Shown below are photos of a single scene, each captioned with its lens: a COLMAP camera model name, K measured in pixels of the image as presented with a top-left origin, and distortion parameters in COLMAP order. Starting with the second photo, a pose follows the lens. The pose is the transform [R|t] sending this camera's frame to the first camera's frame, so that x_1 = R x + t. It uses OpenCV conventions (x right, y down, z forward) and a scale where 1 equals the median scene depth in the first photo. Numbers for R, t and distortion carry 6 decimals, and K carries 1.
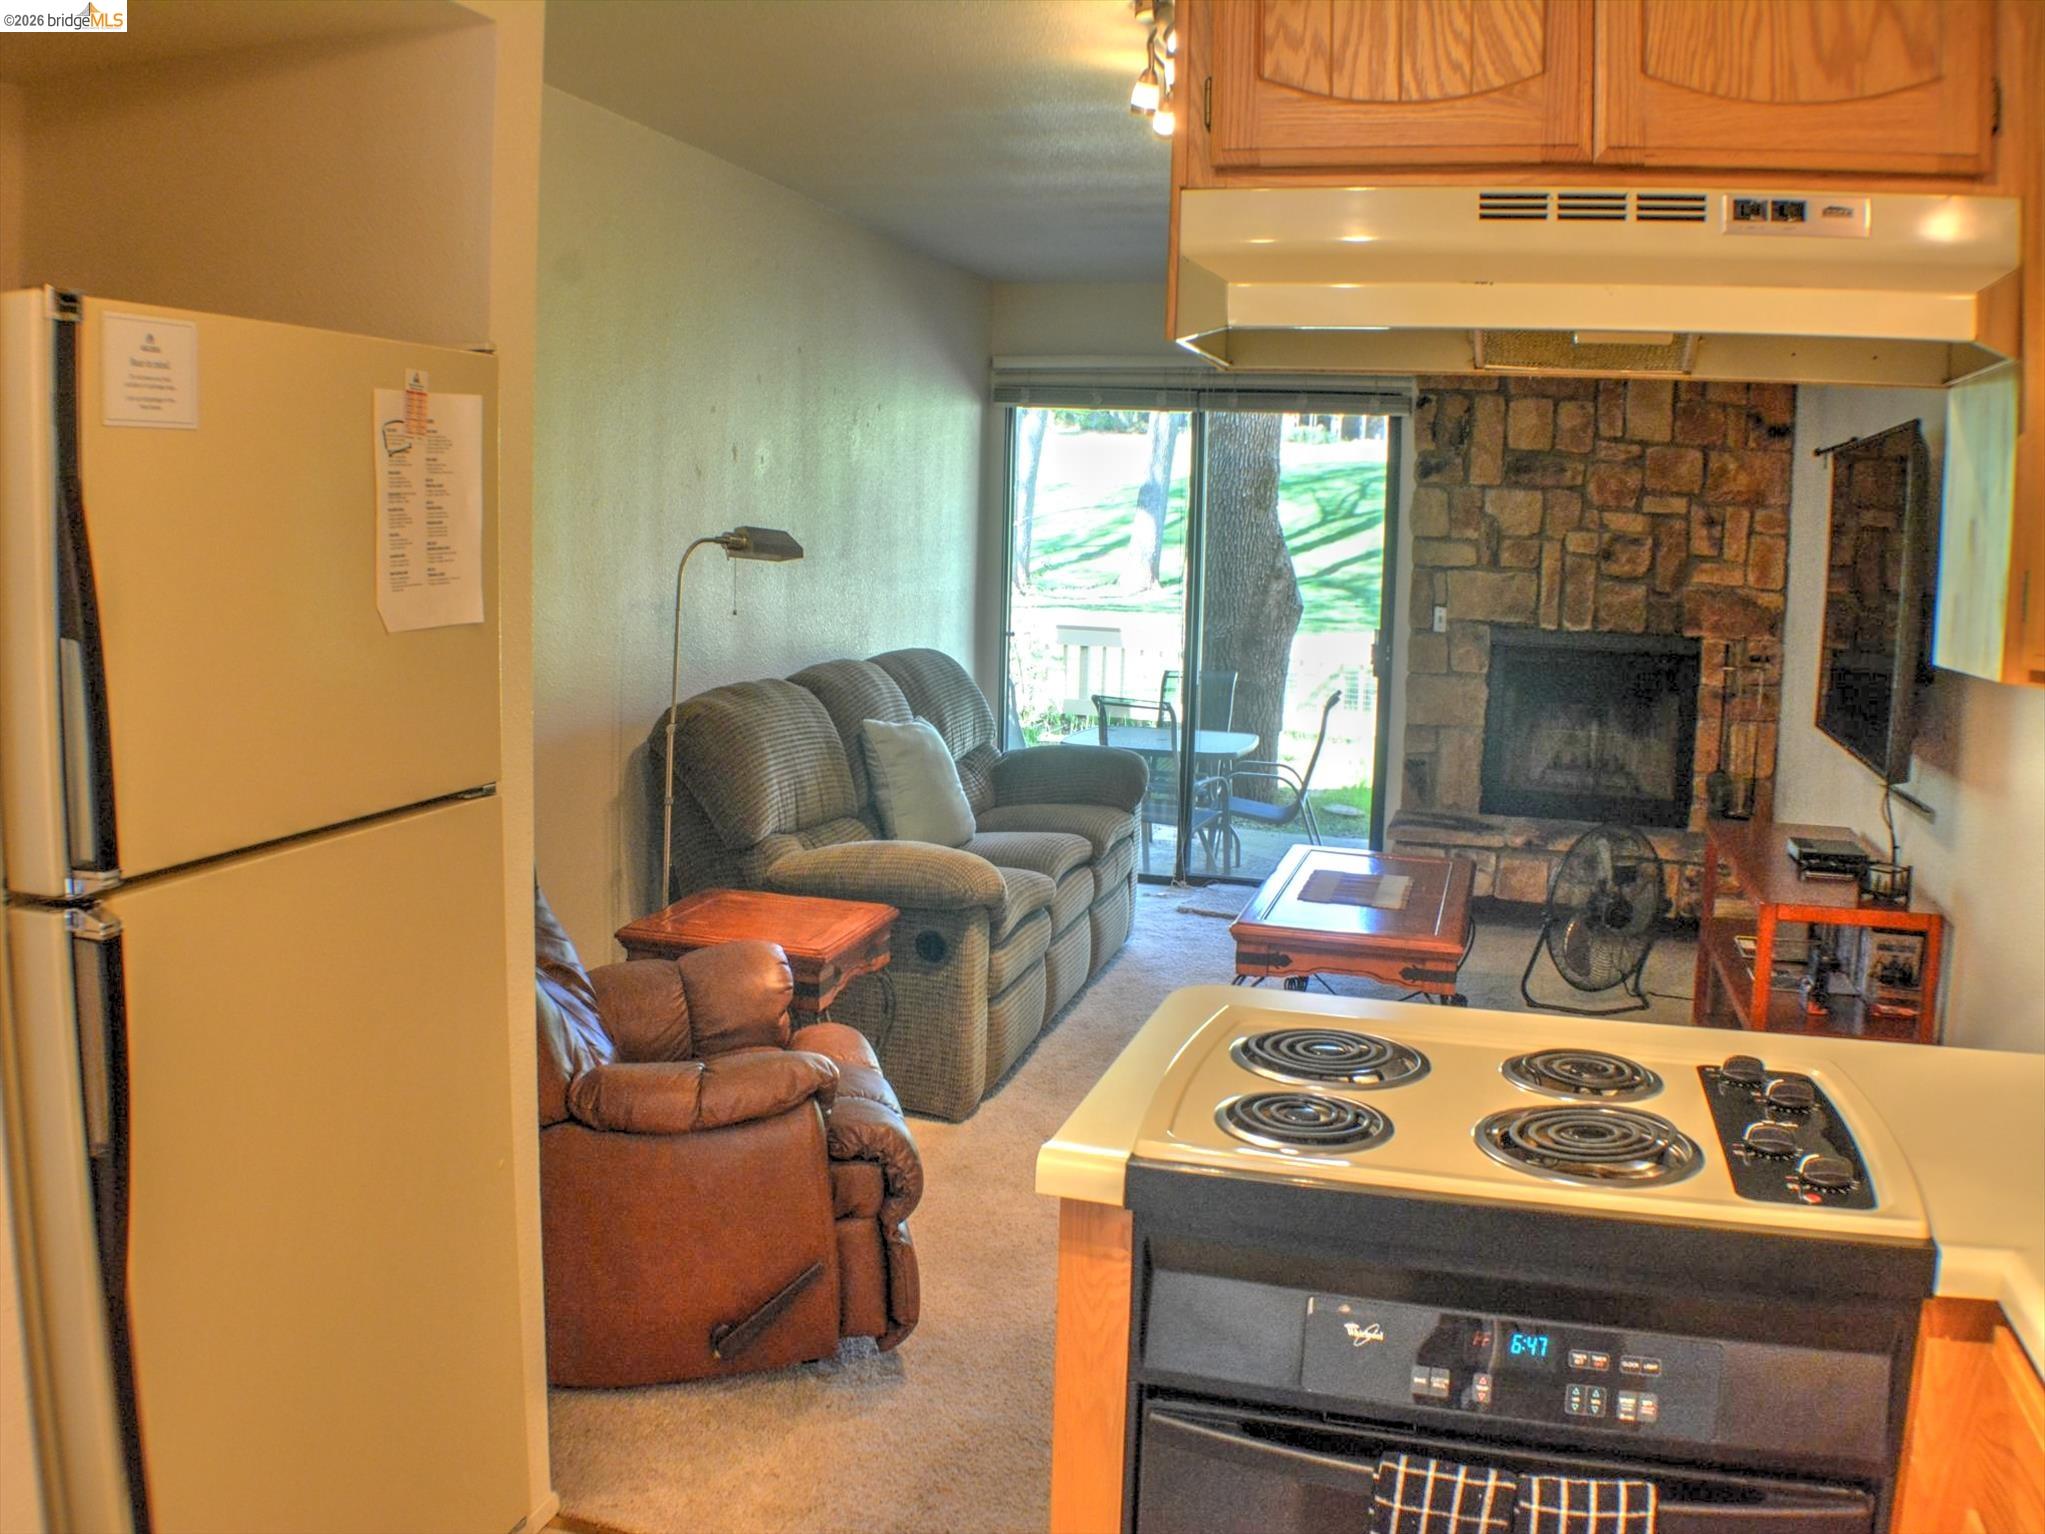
lens RADIAL K [[1676.8, 0, 1022.0], [0, 1676.8, 674.7], [0, 0, 1]] dist [-0.220536, 0.099903]
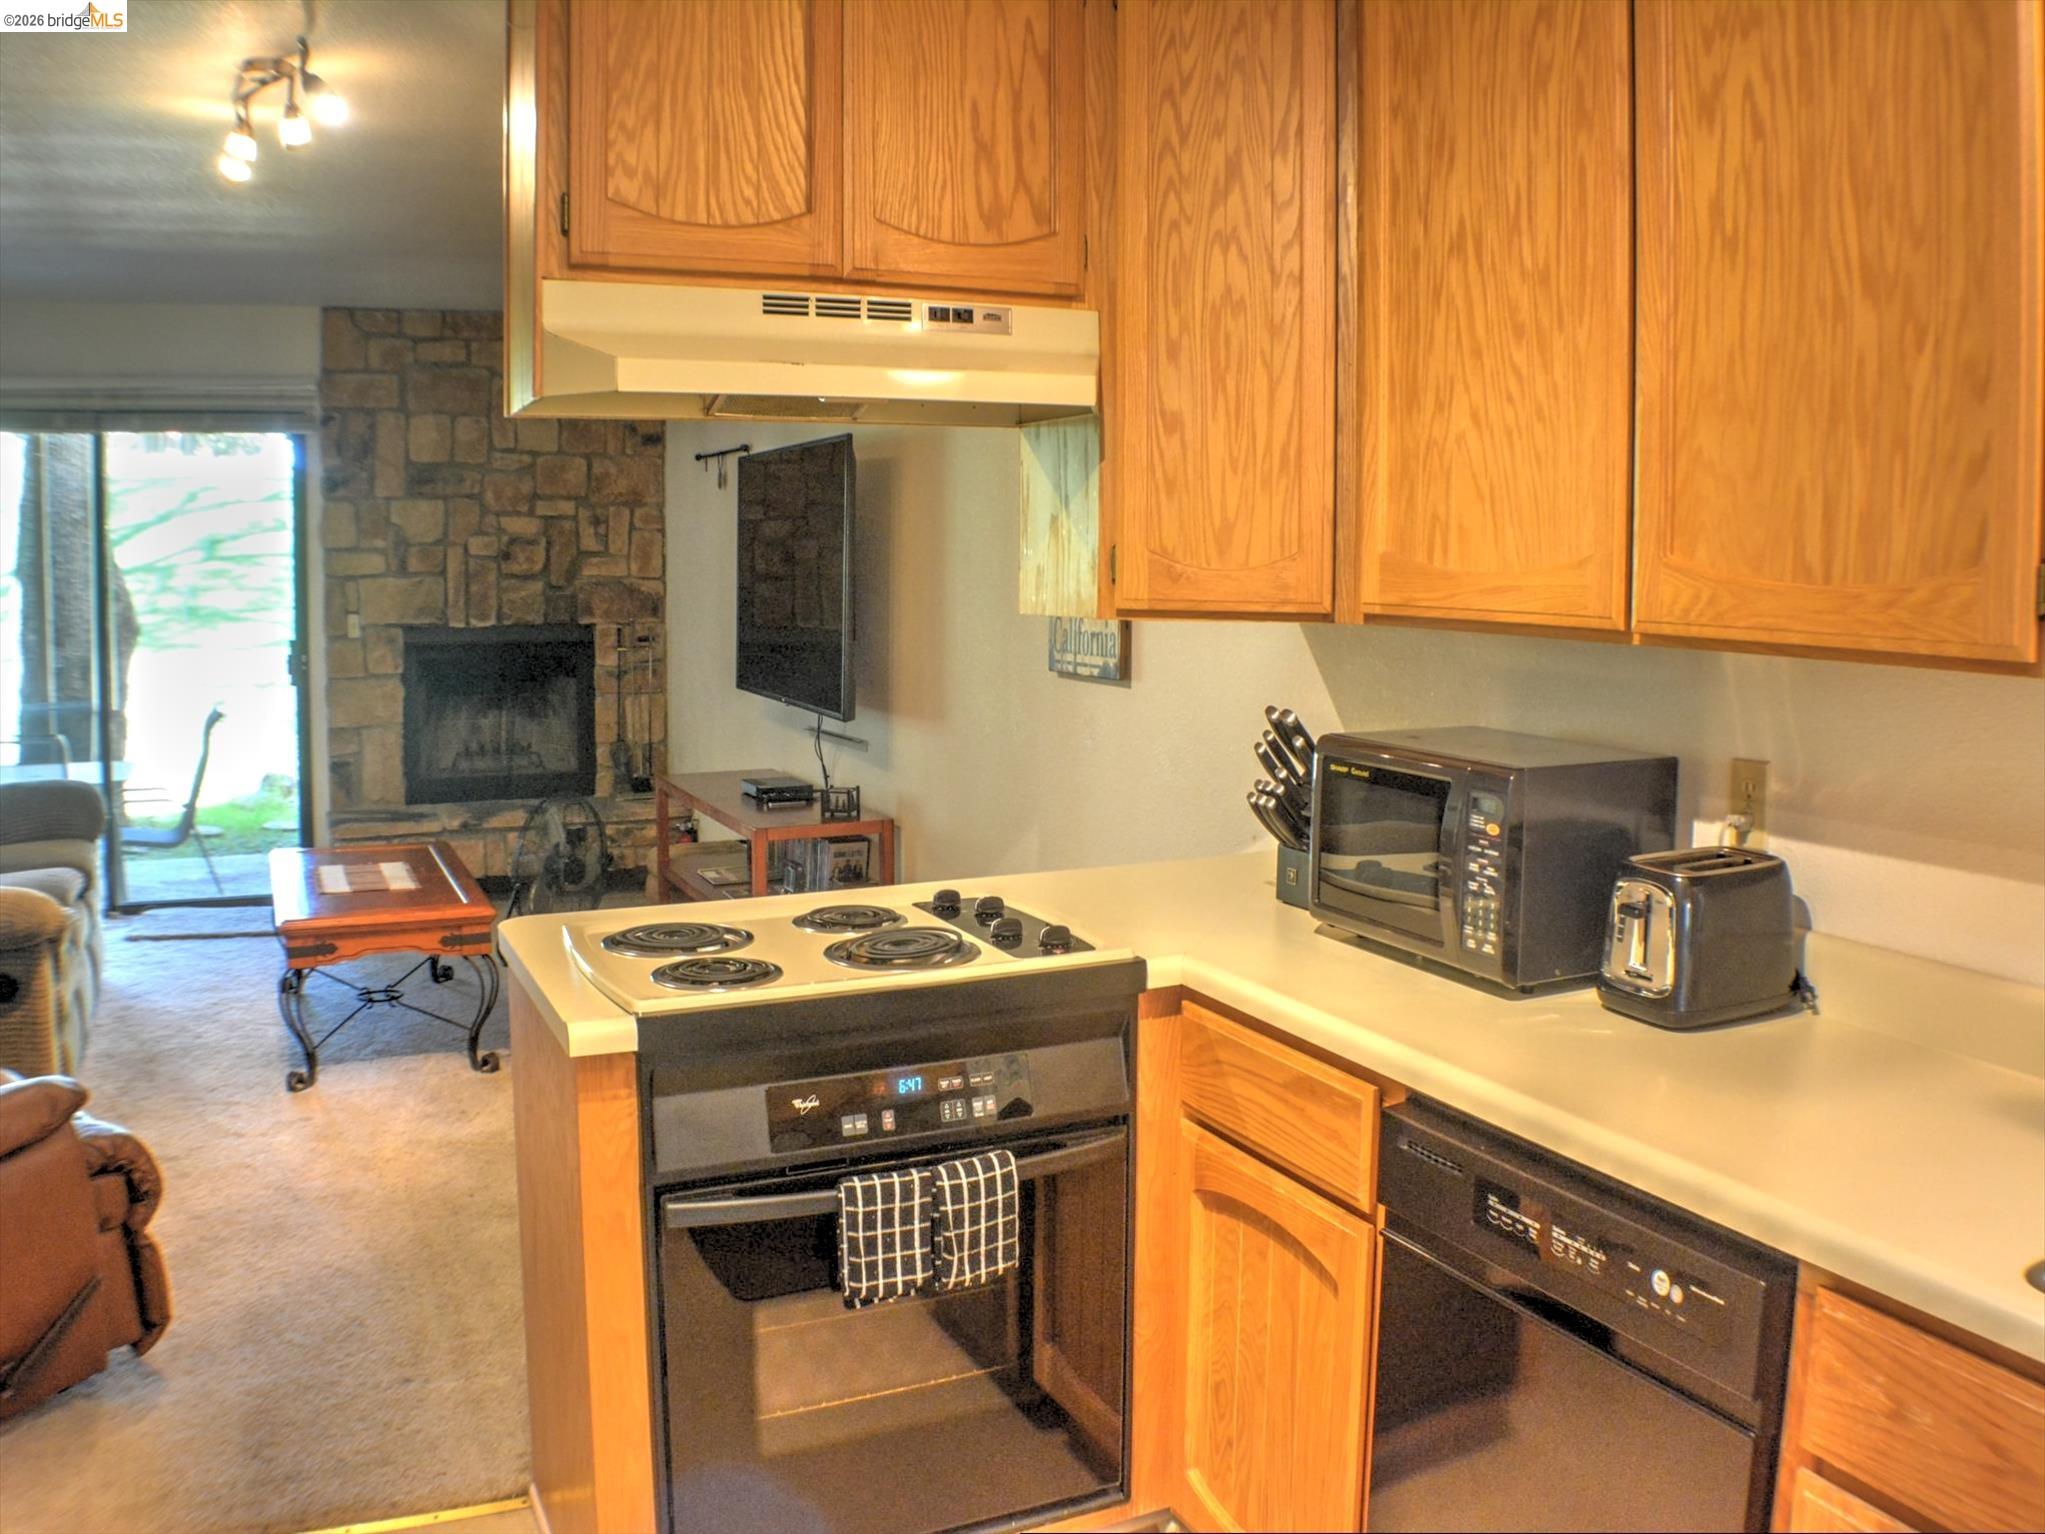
lens RADIAL K [[1676.8, 0, 1022.0], [0, 1676.8, 674.7], [0, 0, 1]] dist [-0.220536, 0.099903]
pose [[0.740631, -0.082069, 0.666881, -0.126684], [0.083150, 0.996078, 0.030235, 0.001614], [-0.666747, 0.033059, 0.744550, -0.048696]]
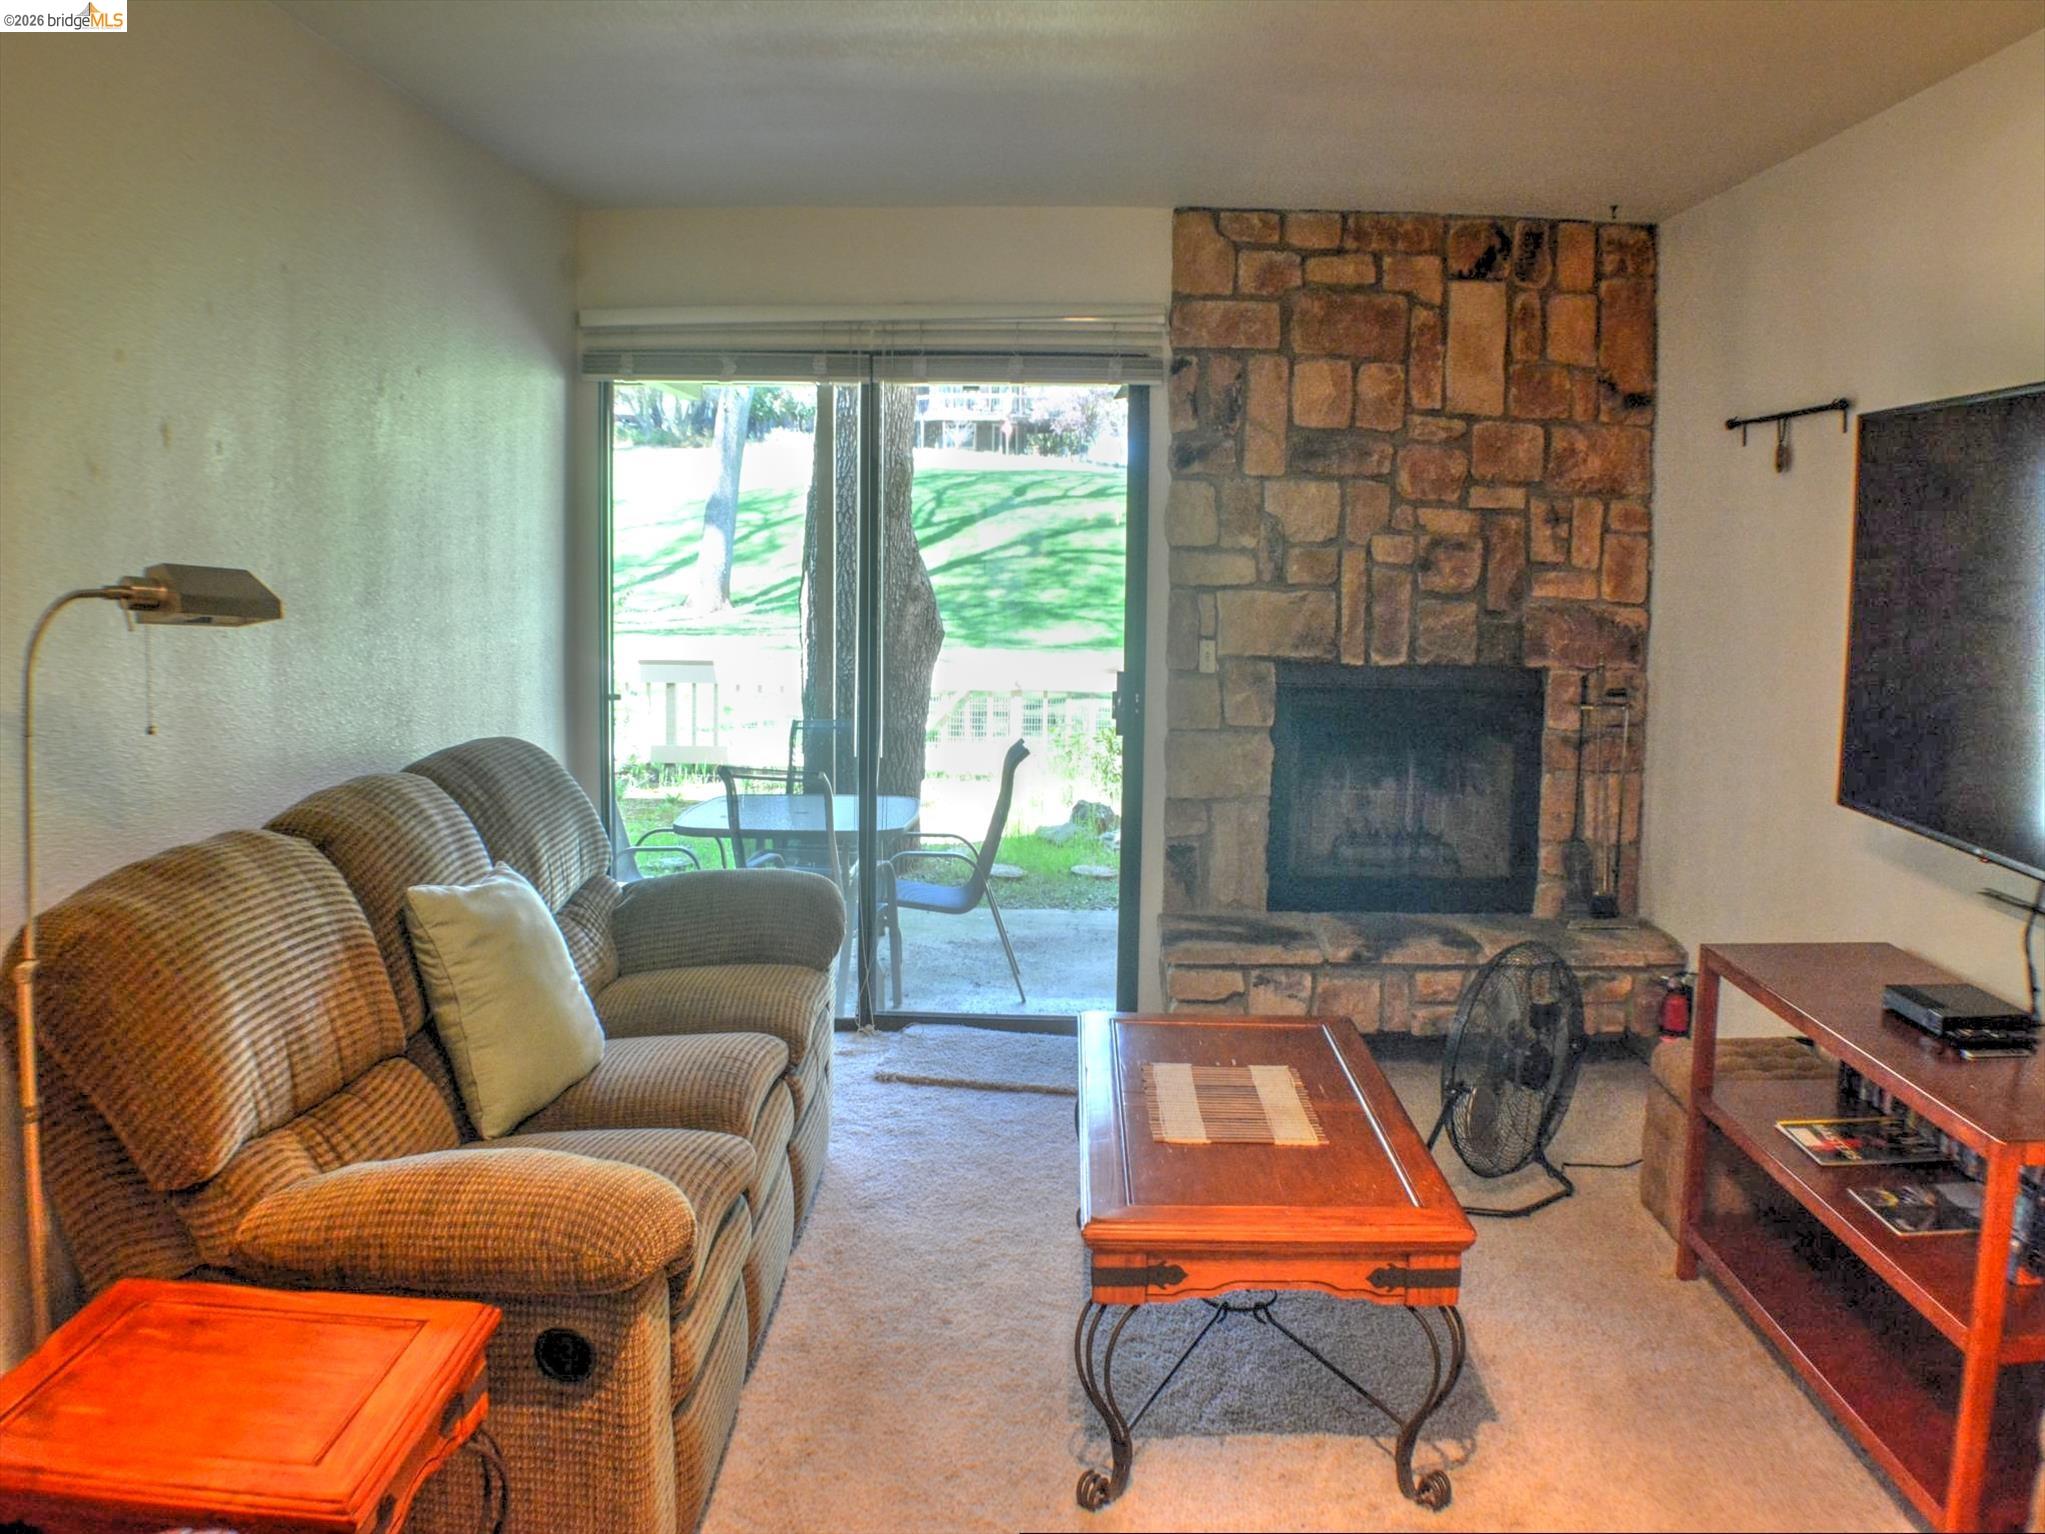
lens RADIAL K [[1676.8, 0, 1022.0], [0, 1676.8, 674.7], [0, 0, 1]] dist [-0.220536, 0.099903]
pose [[0.965668, -0.039197, 0.256807, -0.023165], [0.041151, 0.999150, -0.002235, -0.028450], [-0.256501, 0.012726, 0.966460, 0.306269]]
